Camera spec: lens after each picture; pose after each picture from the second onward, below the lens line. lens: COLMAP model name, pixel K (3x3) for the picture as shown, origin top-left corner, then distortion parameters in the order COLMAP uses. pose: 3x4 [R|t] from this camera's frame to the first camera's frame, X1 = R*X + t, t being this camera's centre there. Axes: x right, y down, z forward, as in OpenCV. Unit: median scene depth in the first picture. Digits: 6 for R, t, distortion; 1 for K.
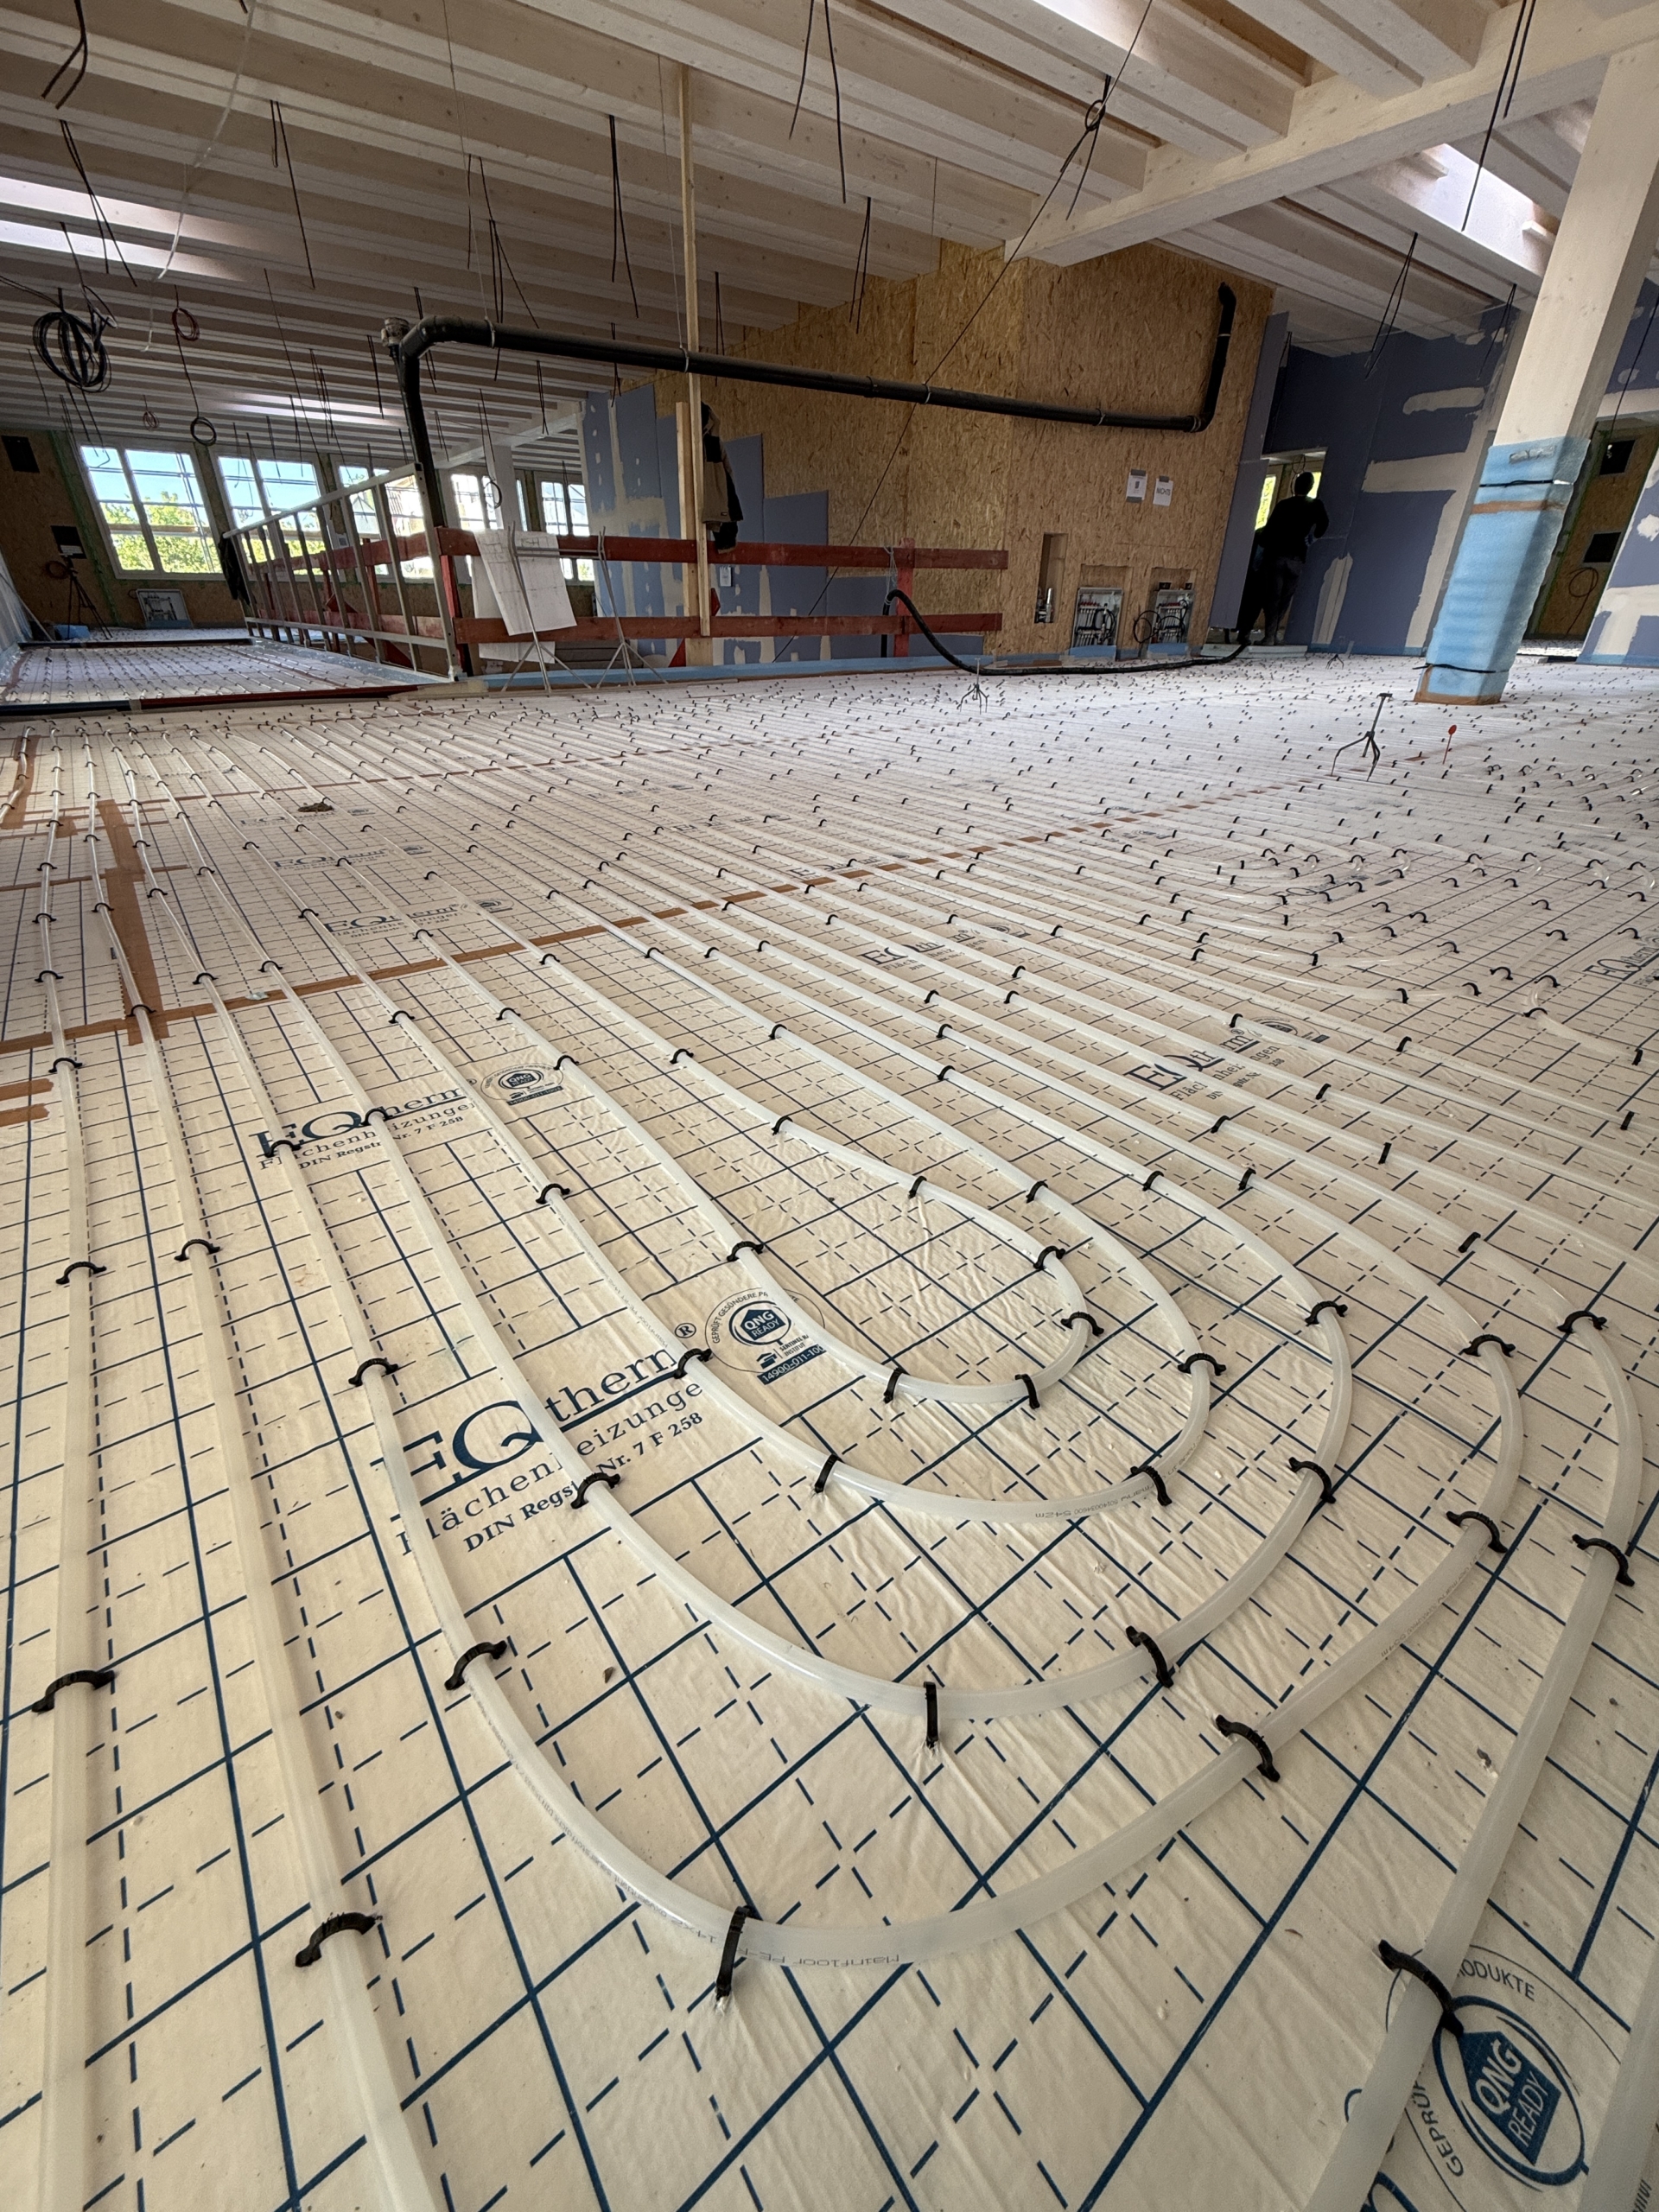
lens RADIAL K [[881.8, 0, 824.3], [0, 881.8, 1084.1], [0, 0, 1]] dist [0.003051, -0.000347]
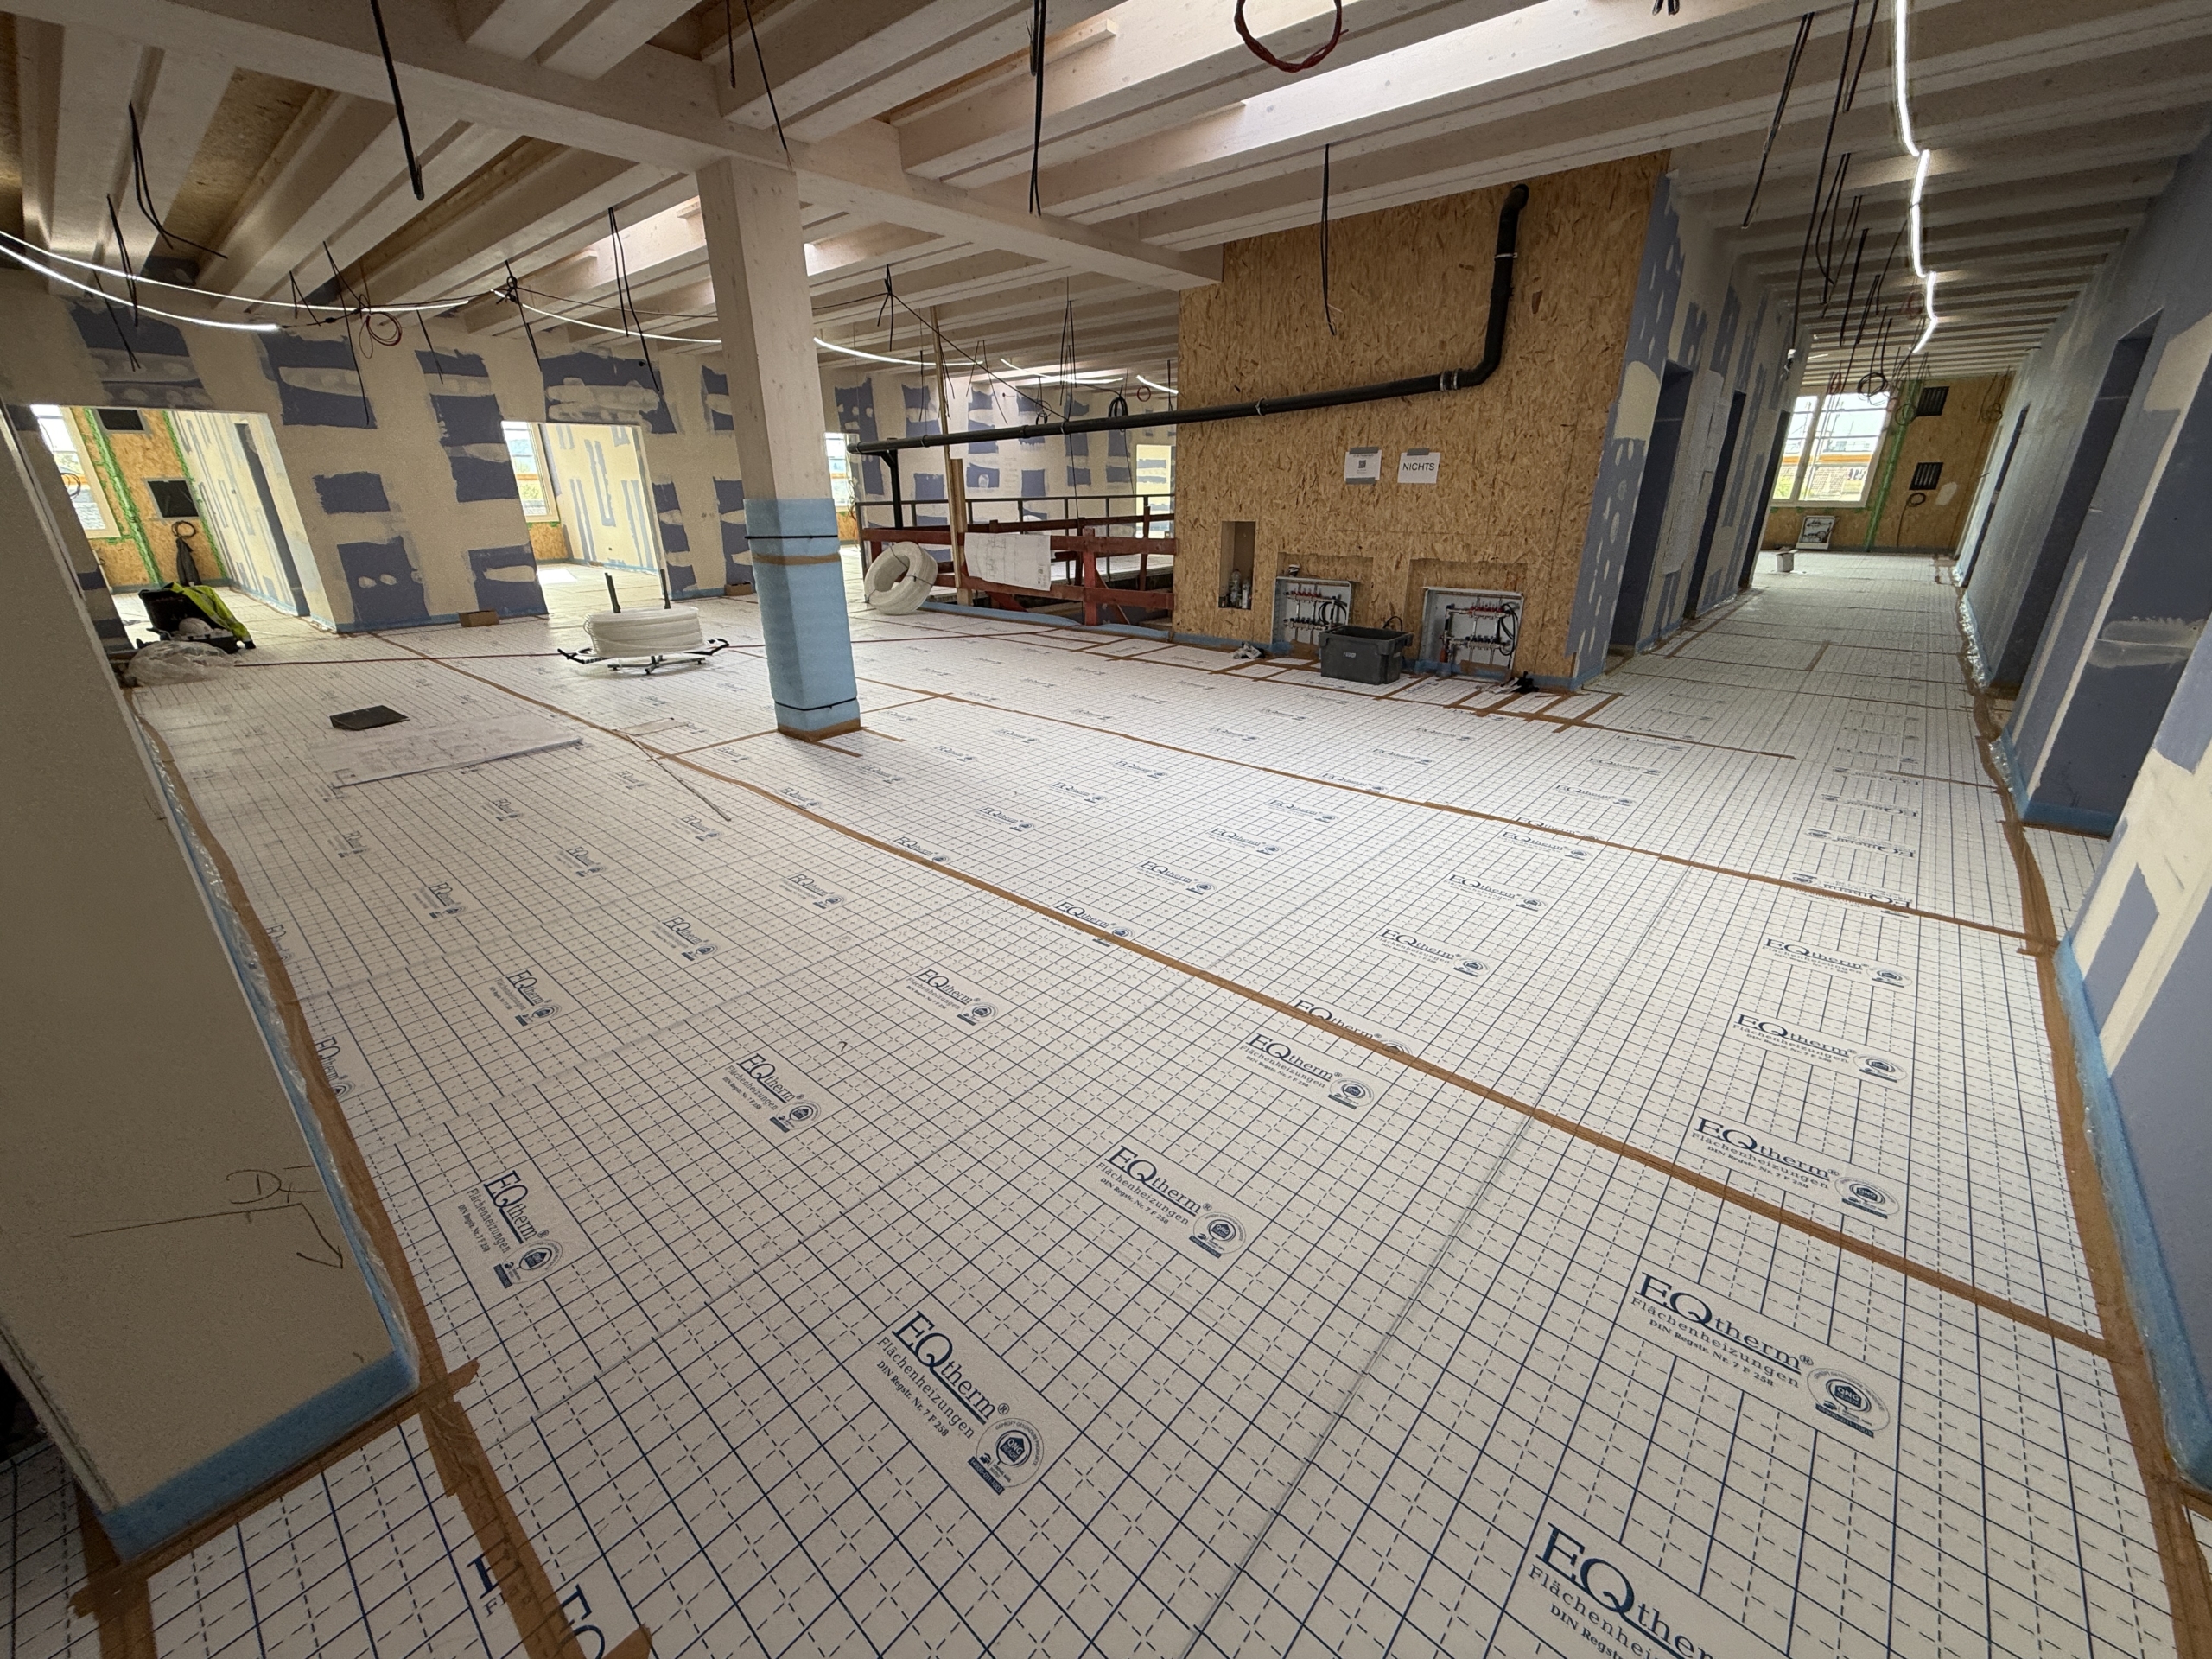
lens RADIAL K [[881.8, 0, 1108.7], [0, 881.8, 796.7], [0, 0, 1]] dist [0.003051, -0.000347]
pose [[0.197545, 0.323153, -0.925499, 1.168114], [-0.464843, 0.862091, 0.201793, -0.497608], [0.863074, 0.390349, 0.320517, 0.699382]]
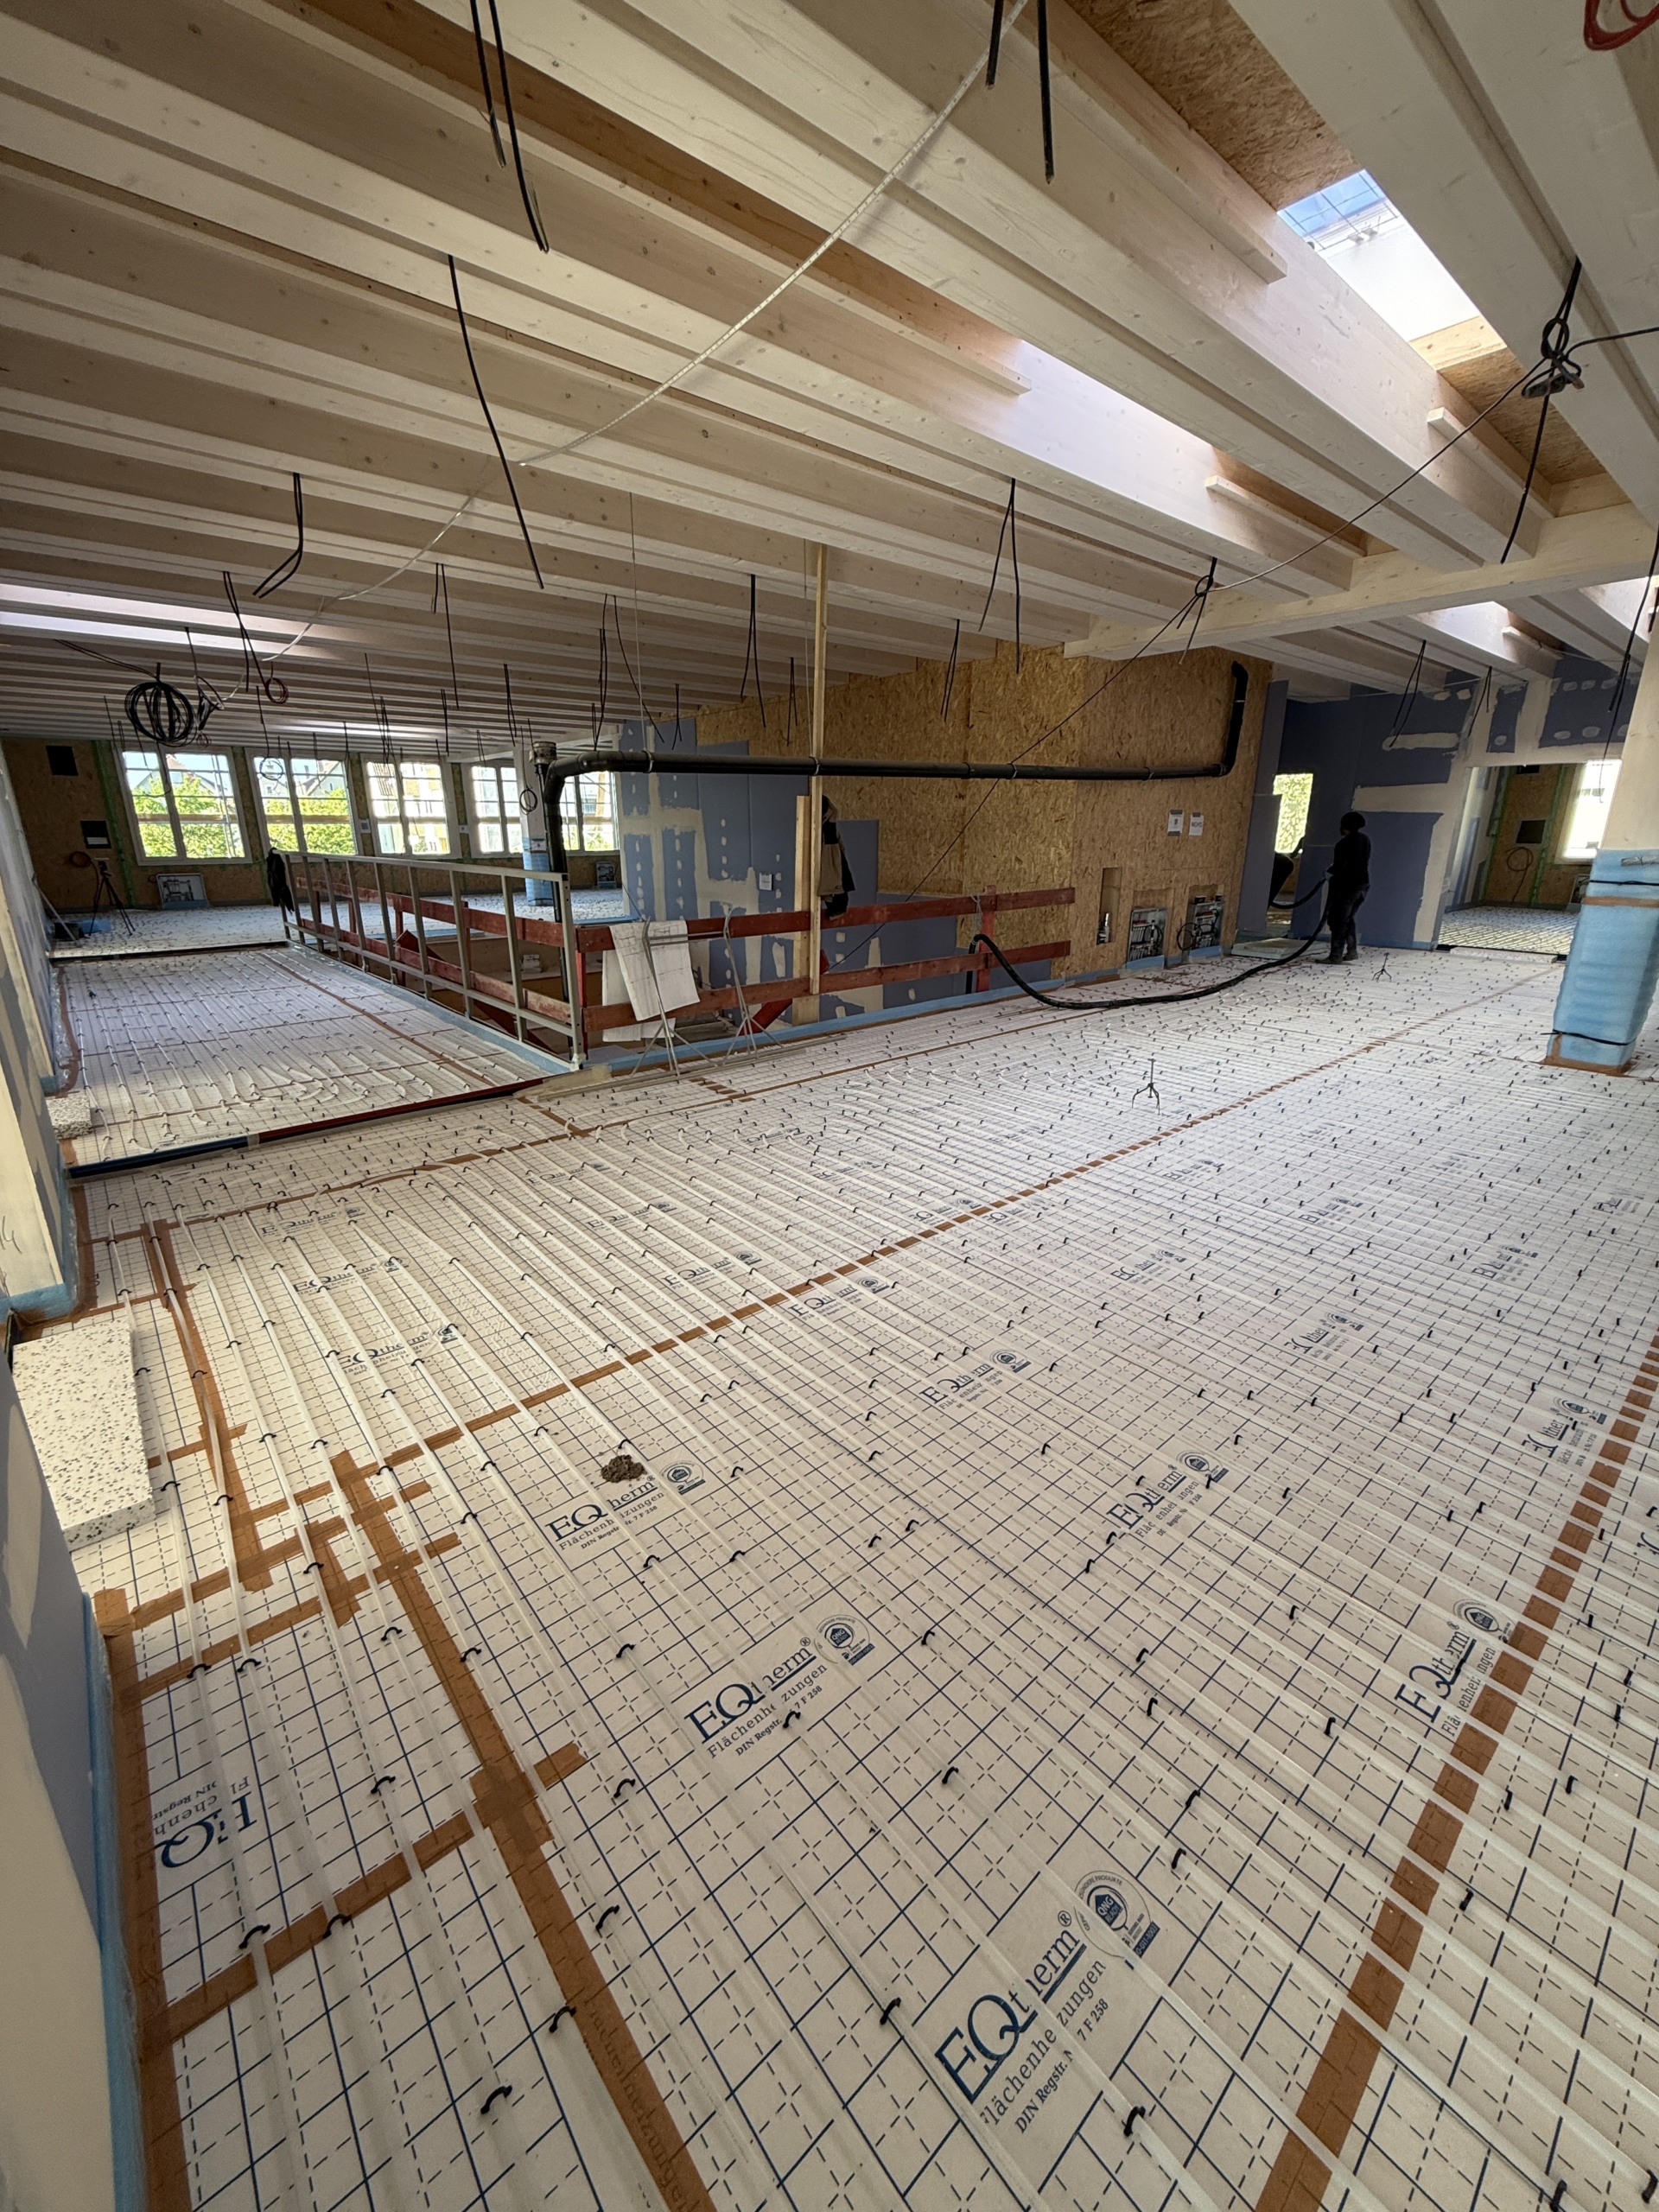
lens RADIAL K [[881.8, 0, 833.9], [0, 881.8, 1095.4], [0, 0, 1]] dist [0.003051, -0.000347]
pose [[0.998226, -0.024027, 0.054470, -0.132509], [0.035086, 0.976593, -0.212216, -0.145878], [-0.048096, 0.213750, 0.975704, 0.046445]]
